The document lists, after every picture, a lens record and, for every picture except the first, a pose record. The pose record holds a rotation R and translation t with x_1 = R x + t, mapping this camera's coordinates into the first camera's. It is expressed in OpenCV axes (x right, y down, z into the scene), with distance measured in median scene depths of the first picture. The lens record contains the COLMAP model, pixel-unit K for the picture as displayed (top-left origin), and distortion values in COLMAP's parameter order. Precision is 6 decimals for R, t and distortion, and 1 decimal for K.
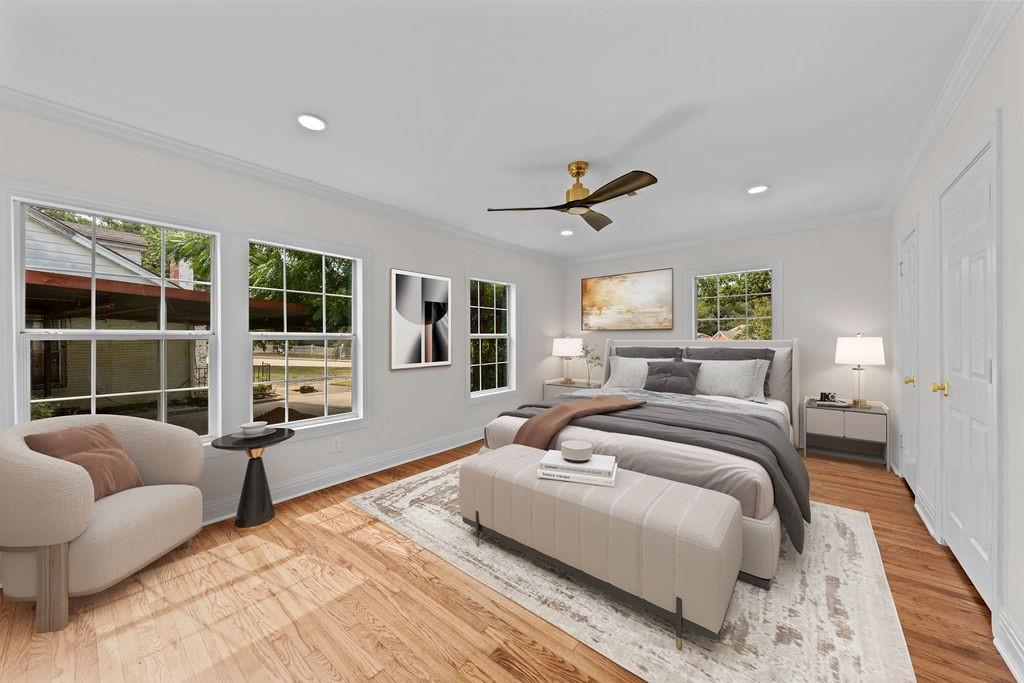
lens RADIAL K [[350.9, 0, 545.4], [0, 350.9, 336.9], [0, 0, 1]] dist [0.001043, 0.000004]
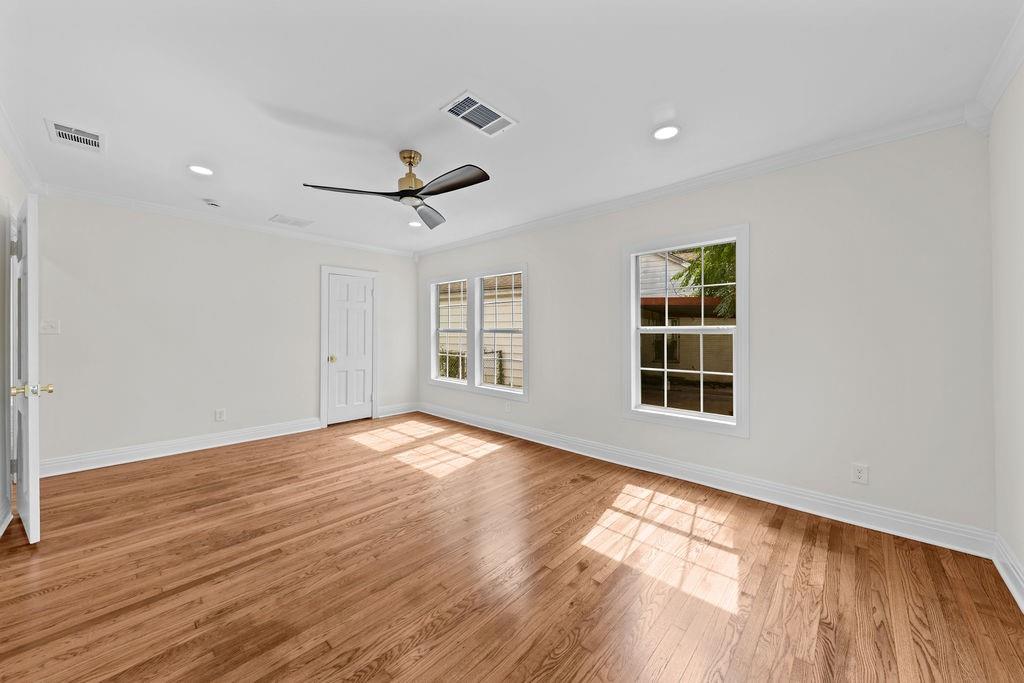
lens RADIAL K [[376.2, 0, 513.5], [0, 376.2, 333.2], [0, 0, 1]] dist [0.003061, -0.000369]
pose [[-0.107889, 0.004705, -0.994152, 0.517808], [0.003143, 0.999985, 0.004392, 0.001074], [0.994158, -0.002651, -0.107902, 0.659725]]
